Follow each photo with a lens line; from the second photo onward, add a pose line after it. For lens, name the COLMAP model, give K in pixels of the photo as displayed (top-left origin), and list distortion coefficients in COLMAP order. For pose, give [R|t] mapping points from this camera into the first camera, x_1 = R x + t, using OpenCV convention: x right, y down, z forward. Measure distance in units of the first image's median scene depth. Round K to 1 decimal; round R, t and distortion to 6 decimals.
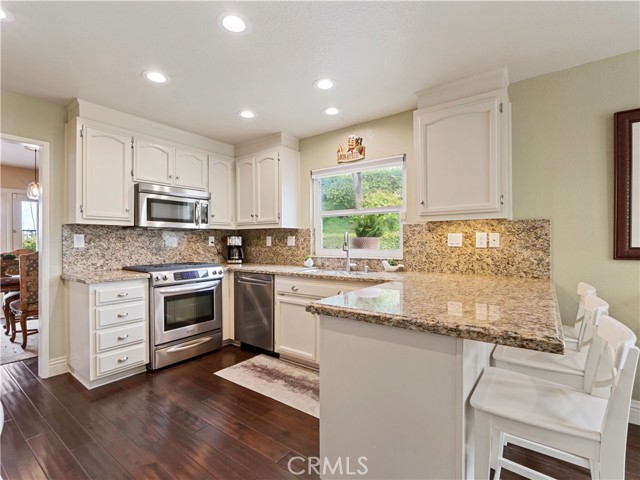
lens RADIAL K [[305.7, 0, 316.5], [0, 305.7, 242.0], [0, 0, 1]] dist [-0.002636, -0.001477]
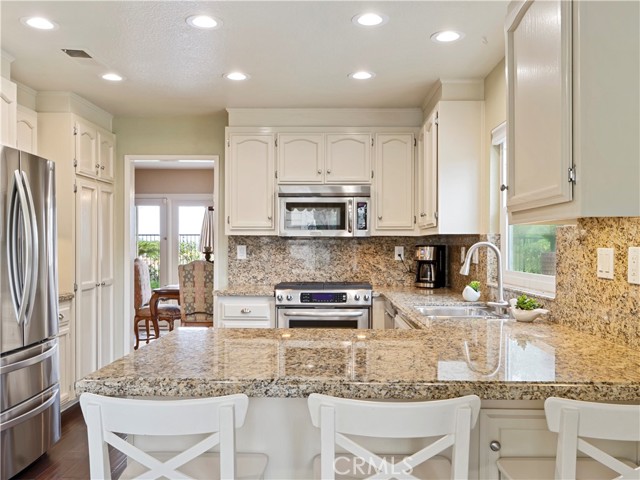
lens RADIAL K [[557.6, 0, 324.6], [0, 557.6, 252.3], [0, 0, 1]] dist [0.008818, 0.001145]
pose [[0.582252, 0.013750, -0.812892, 0.772970], [-0.006366, 0.999903, 0.012353, -0.025919], [0.812983, -0.002017, 0.582283, 0.181501]]
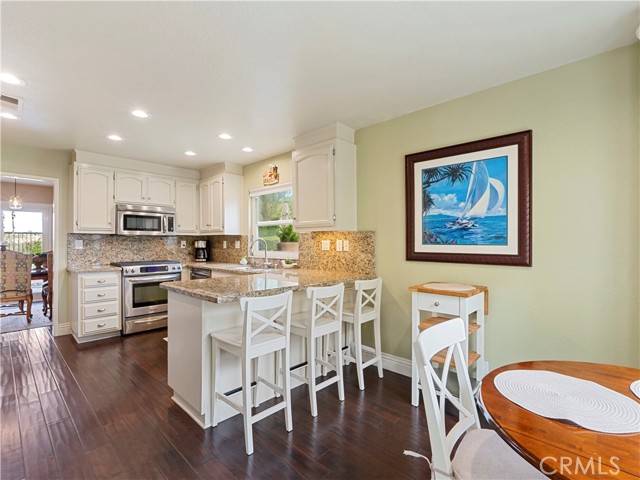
lens RADIAL K [[305.7, 0, 318.0], [0, 305.7, 242.6], [0, 0, 1]] dist [-0.002636, -0.001477]
pose [[0.992390, 0.003648, -0.123081, 0.519010], [-0.003743, 0.999993, -0.000535, -0.015854], [0.123079, 0.000991, 0.992396, -0.299394]]
